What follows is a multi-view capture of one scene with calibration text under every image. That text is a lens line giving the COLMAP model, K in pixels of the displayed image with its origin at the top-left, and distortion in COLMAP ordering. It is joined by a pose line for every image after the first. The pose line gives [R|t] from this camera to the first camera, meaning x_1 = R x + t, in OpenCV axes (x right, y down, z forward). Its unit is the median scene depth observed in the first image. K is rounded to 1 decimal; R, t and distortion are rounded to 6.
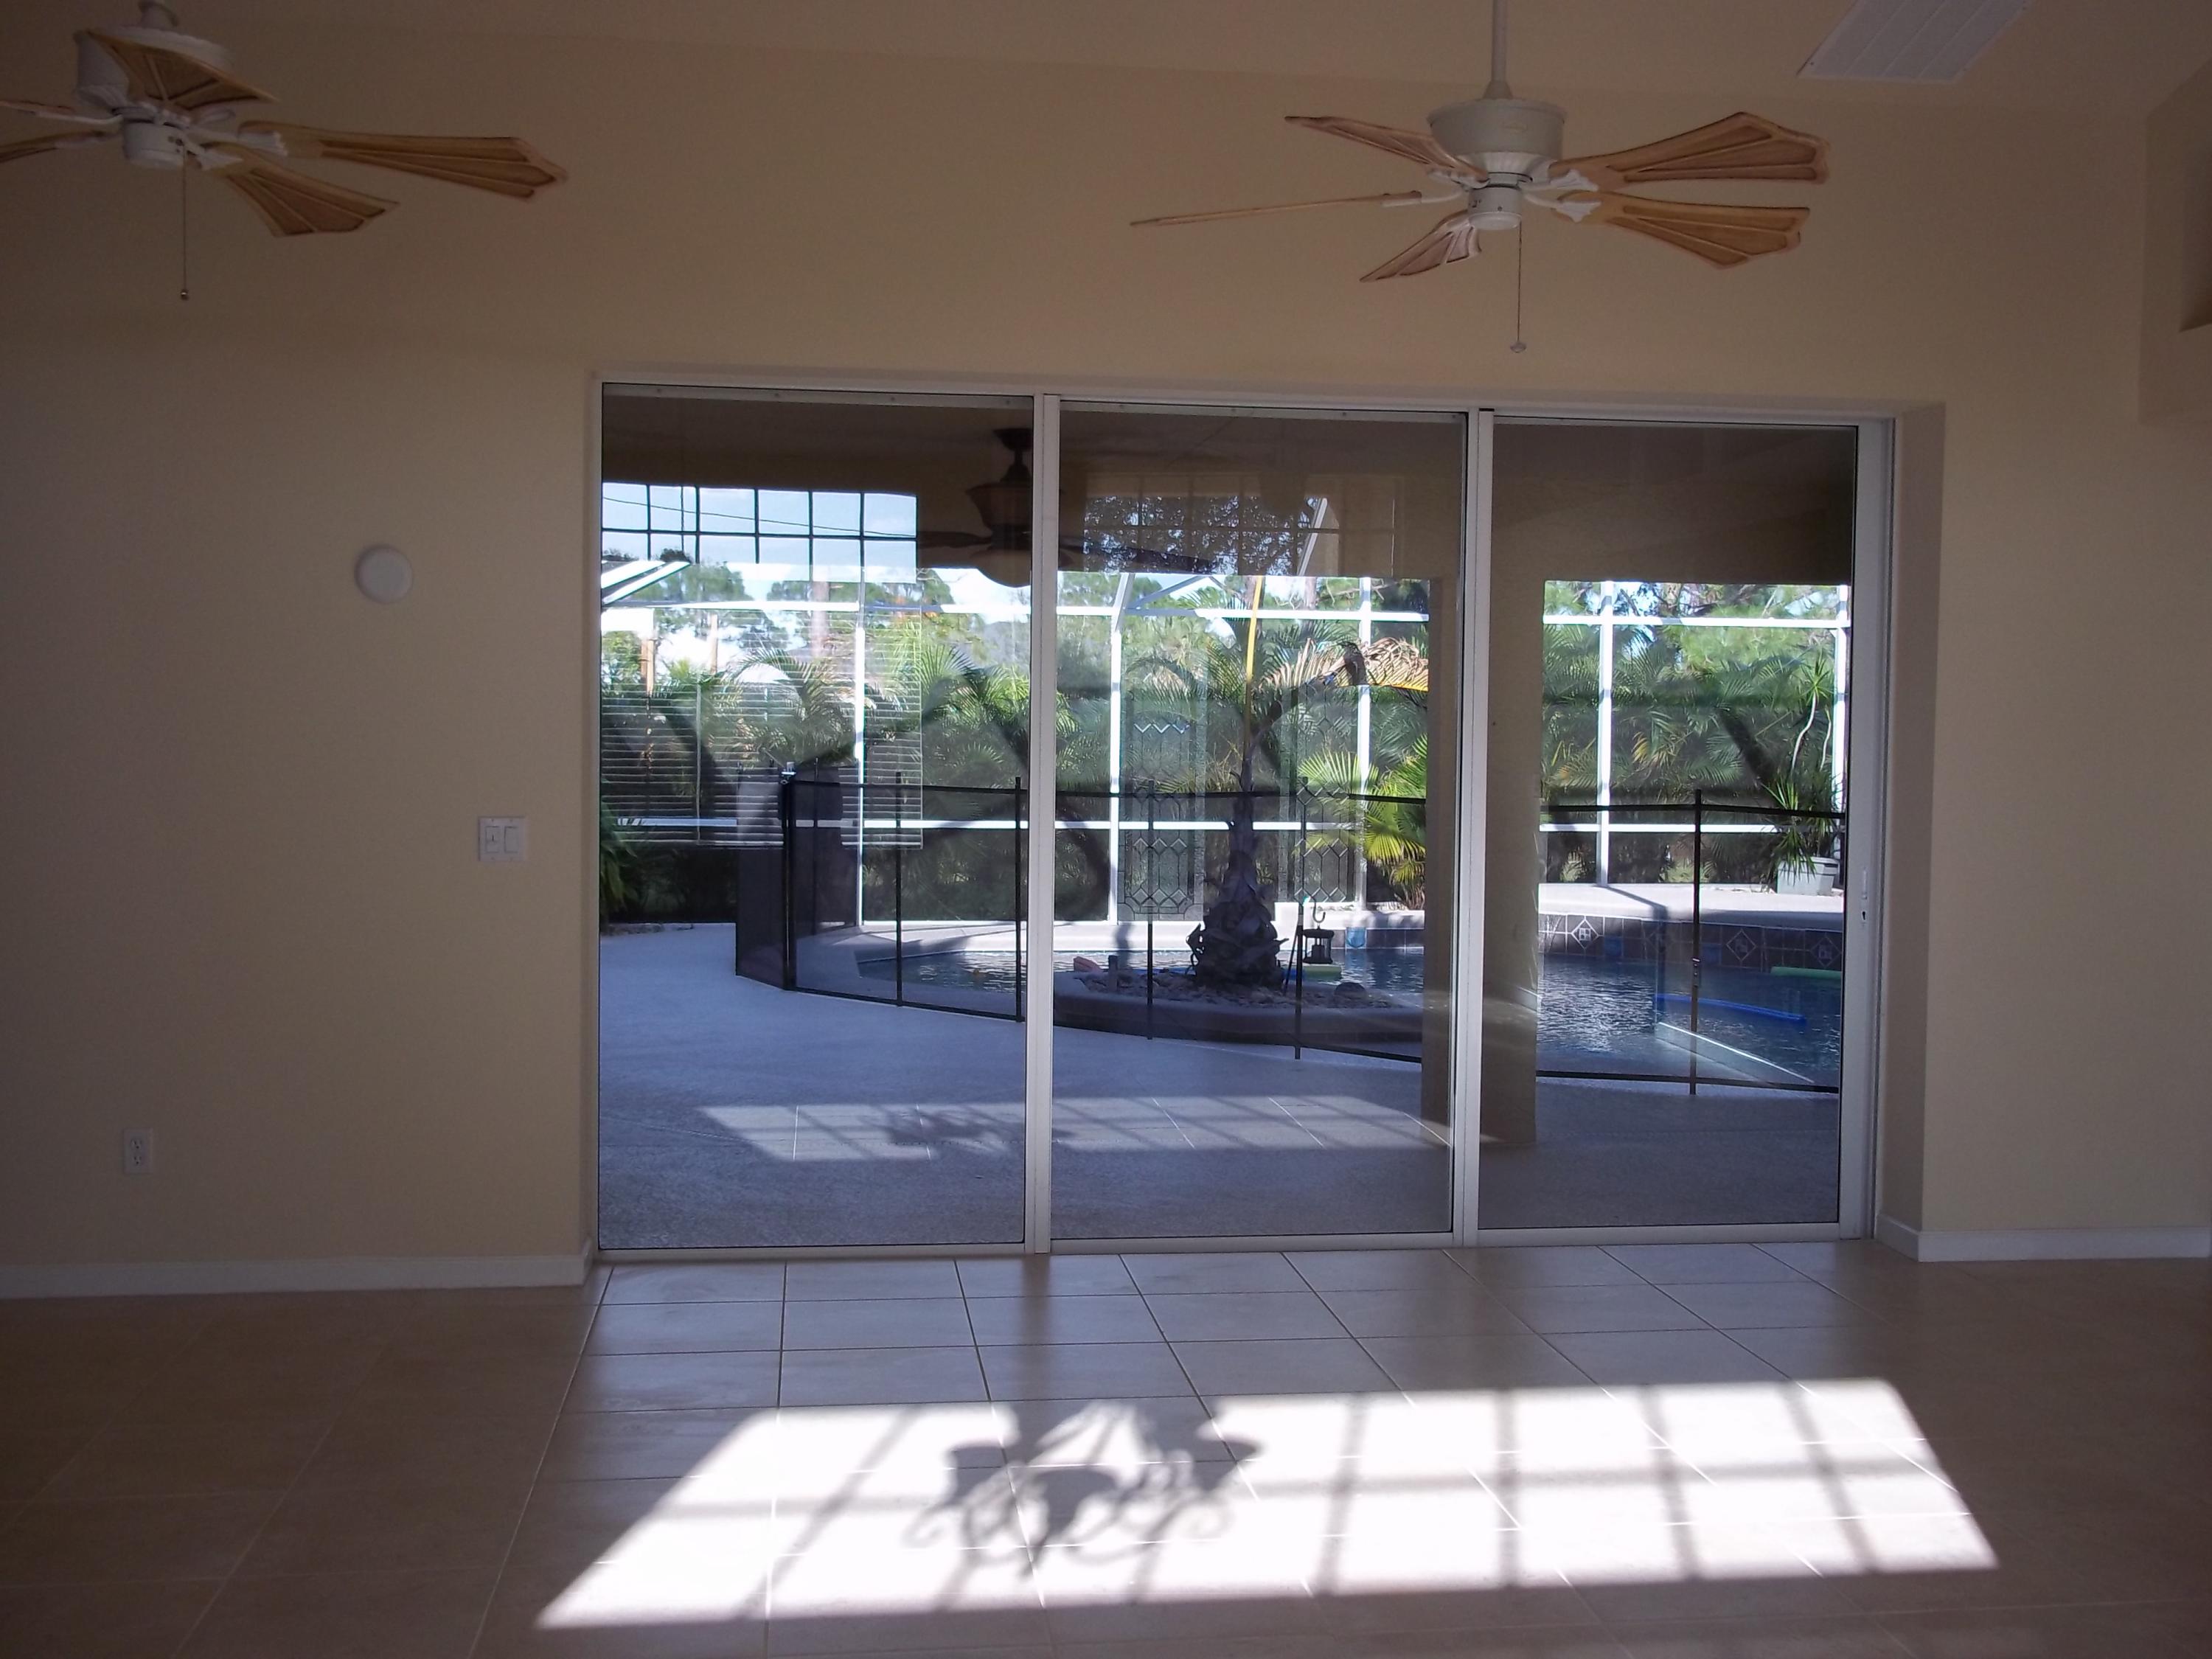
lens RADIAL K [[2362.7, 0, 1095.5], [0, 2362.7, 830.1], [0, 0, 1]] dist [0.002872, 0.019633]
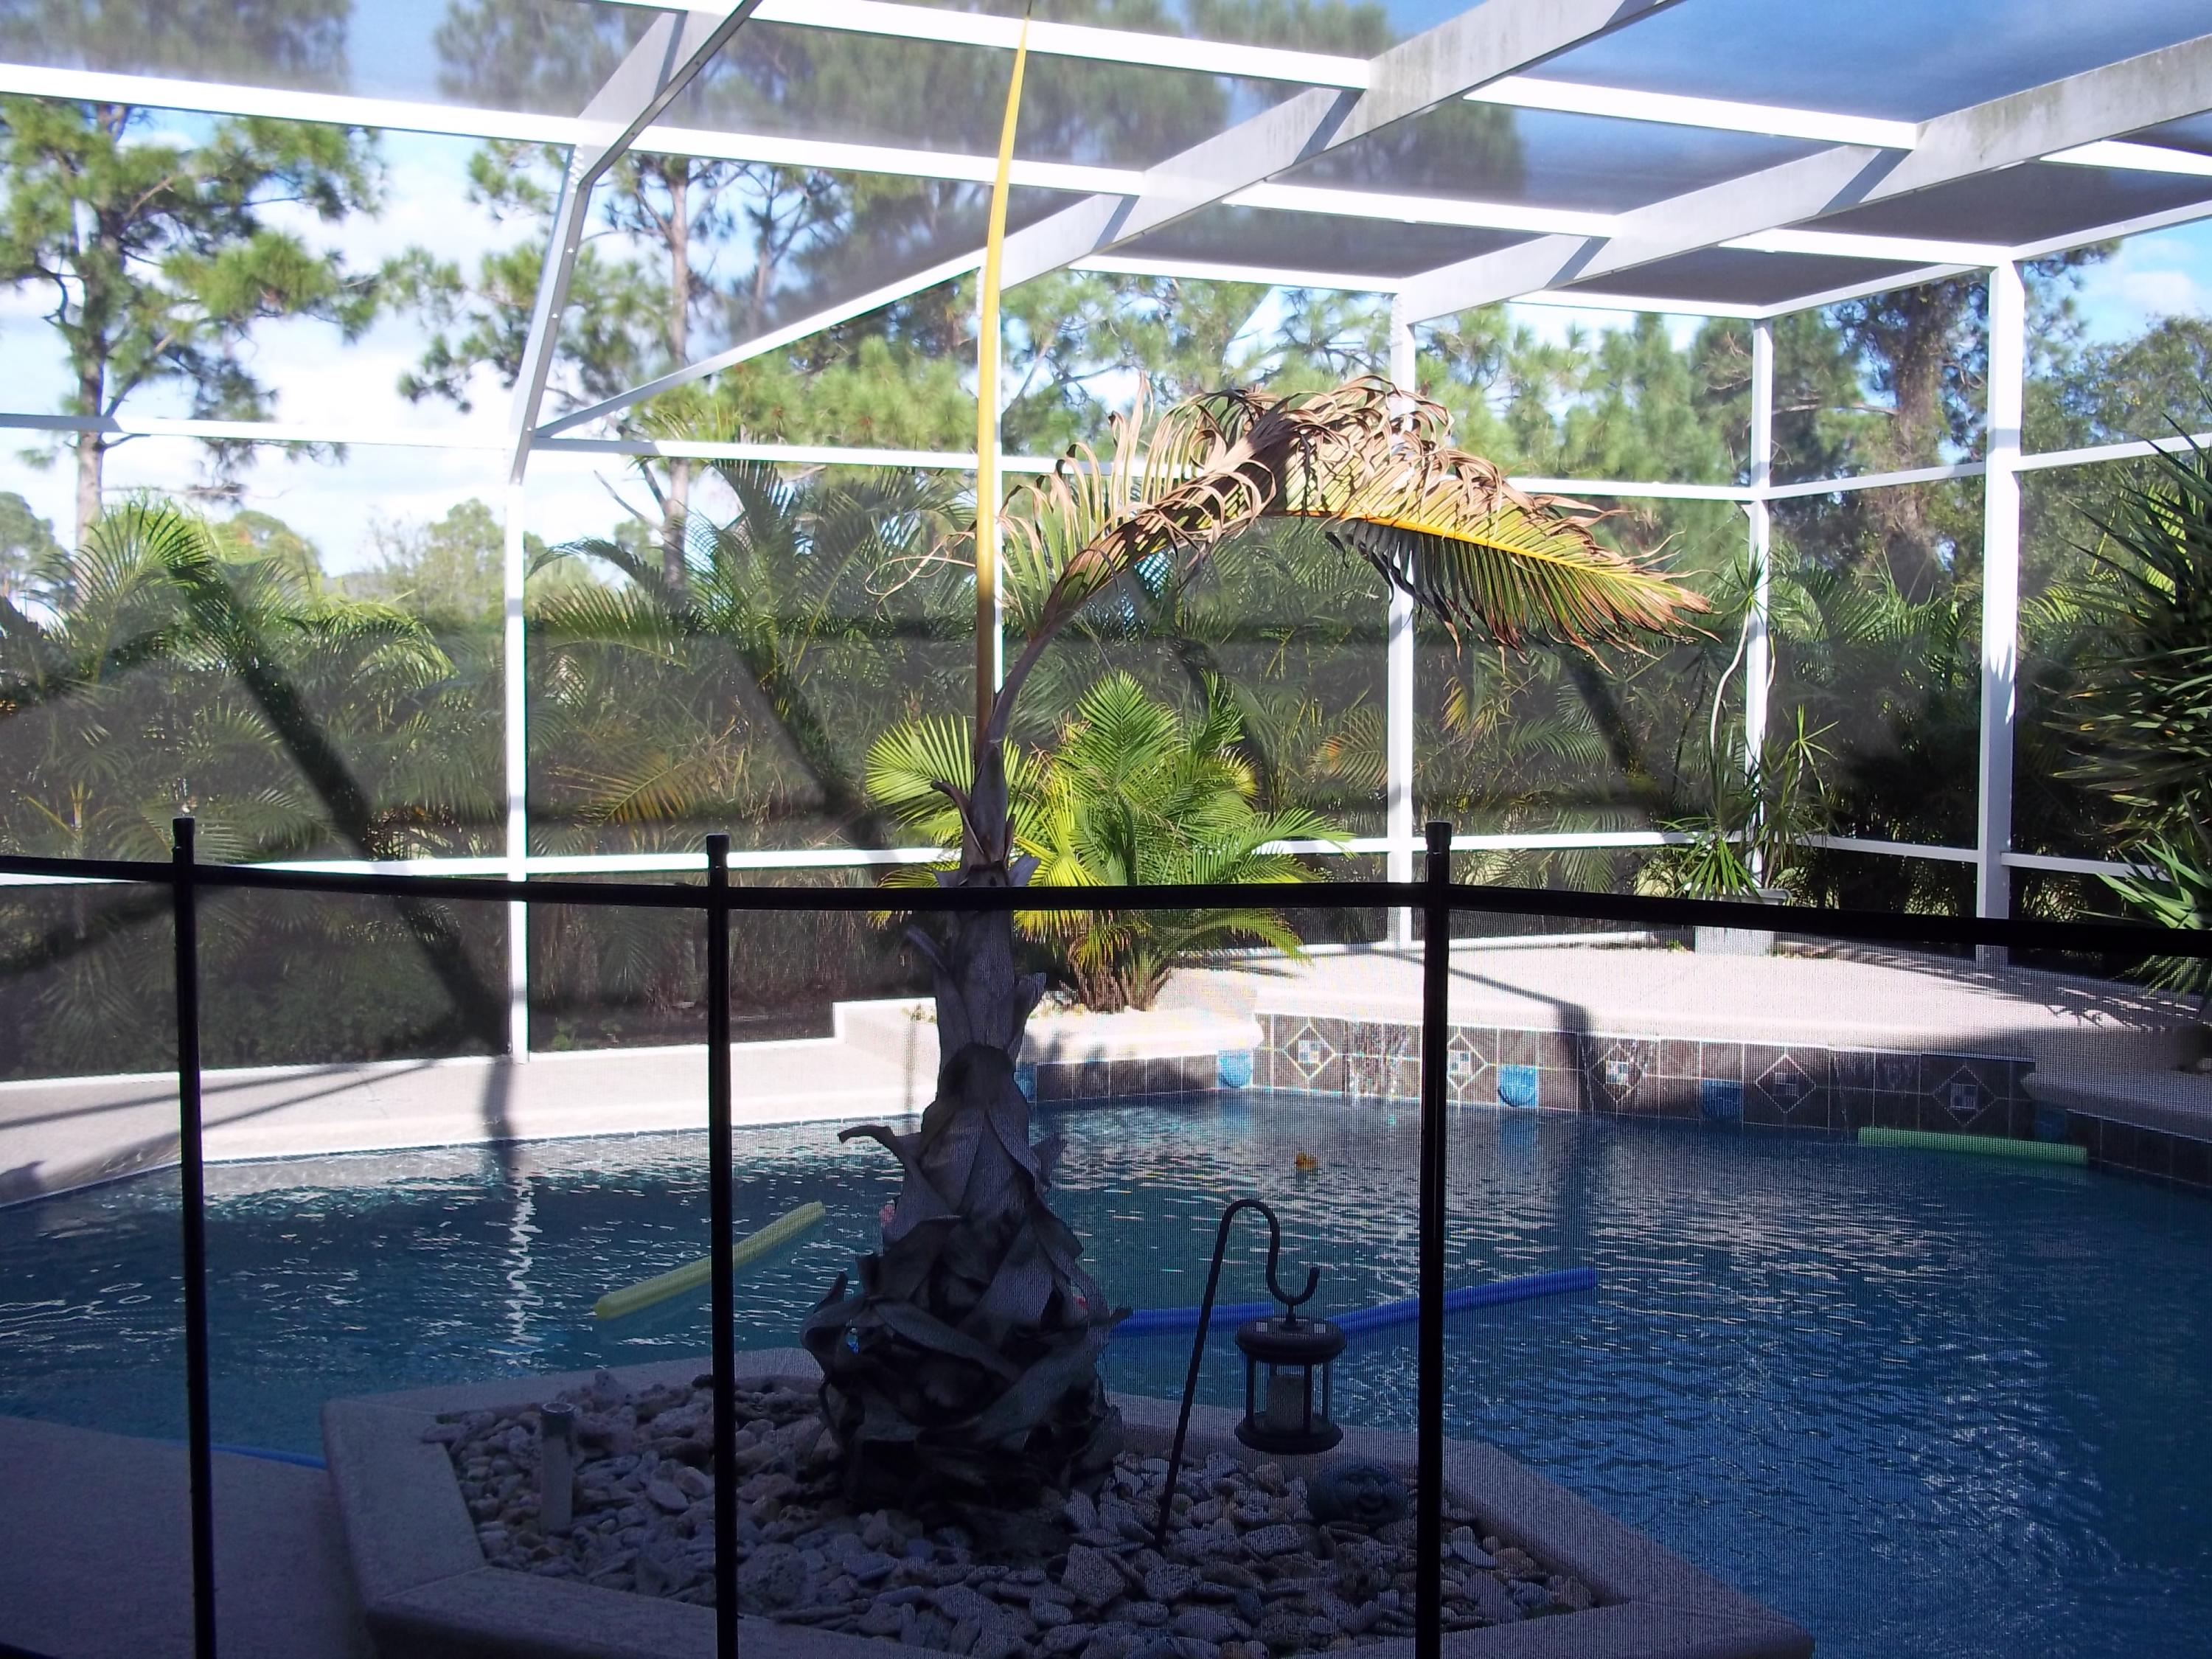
lens RADIAL K [[2357.7, 0, 1118.7], [0, 2357.7, 825.3], [0, 0, 1]] dist [-0.009239, 0.025846]
pose [[0.964655, -0.023127, 0.262500, -0.000199], [0.020143, 0.999698, 0.014055, -0.016160], [-0.262745, -0.008270, 0.964830, 0.497684]]
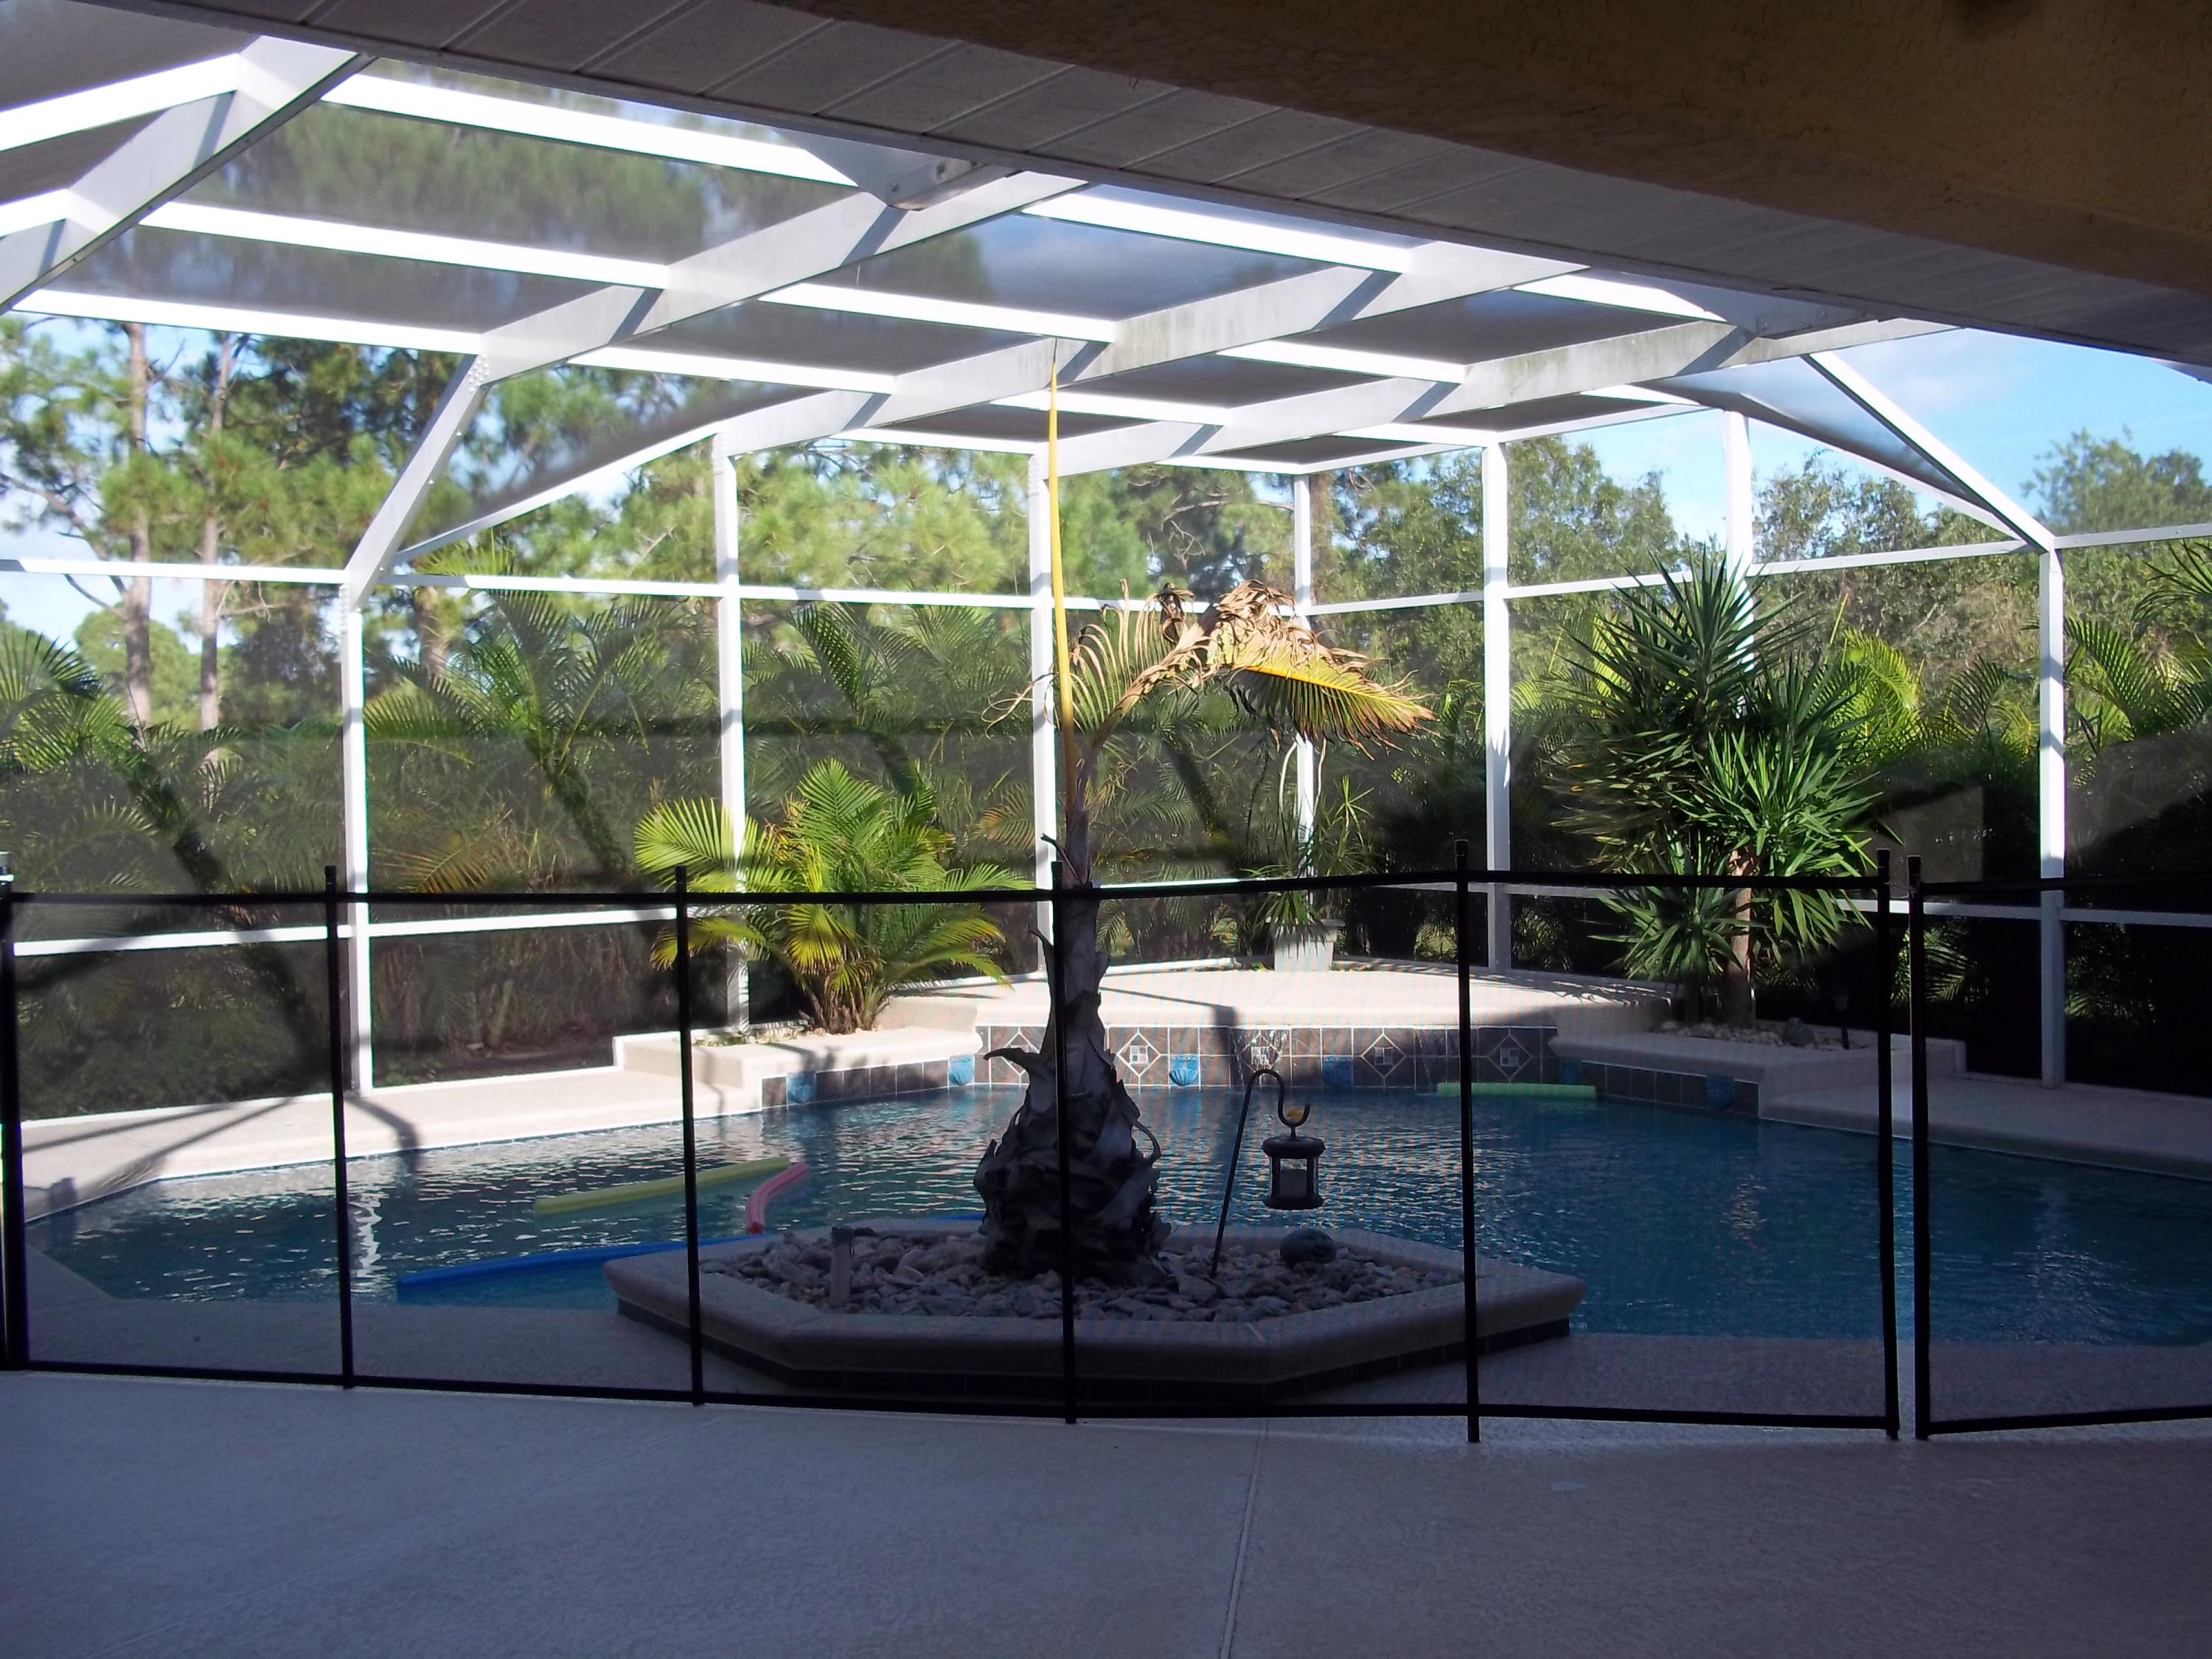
lens RADIAL K [[2365.6, 0, 1106.0], [0, 2365.6, 829.5], [0, 0, 1]] dist [0.000358, 0.035495]
pose [[0.868331, -0.037676, 0.494552, -0.128797], [0.047673, 0.998834, -0.007610, -0.015142], [-0.493689, 0.030184, 0.869115, 0.395087]]
